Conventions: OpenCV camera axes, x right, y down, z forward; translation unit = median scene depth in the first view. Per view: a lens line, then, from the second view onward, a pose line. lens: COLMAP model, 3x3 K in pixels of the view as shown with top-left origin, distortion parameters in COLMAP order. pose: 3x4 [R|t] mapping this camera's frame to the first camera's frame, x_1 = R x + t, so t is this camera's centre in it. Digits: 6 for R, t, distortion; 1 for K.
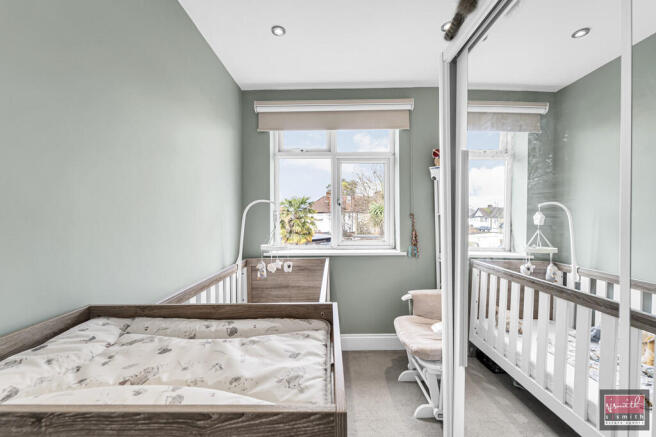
lens RADIAL K [[265.4, 0, 327.7], [0, 265.4, 218.9], [0, 0, 1]] dist [-0.003573, -0.000810]
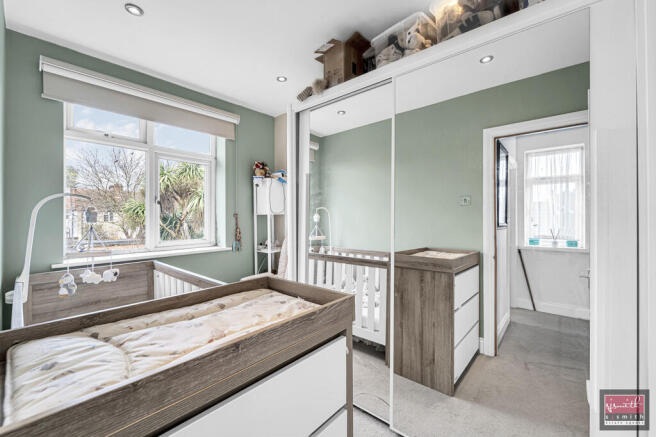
lens RADIAL K [[265.4, 0, 330.7], [0, 265.4, 217.8], [0, 0, 1]] dist [-0.003573, -0.000810]
pose [[0.647005, 0.000027, 0.762486, -0.313483], [0.004373, 0.999983, -0.003745, 0.004970], [-0.762473, 0.005758, 0.646994, -0.065889]]
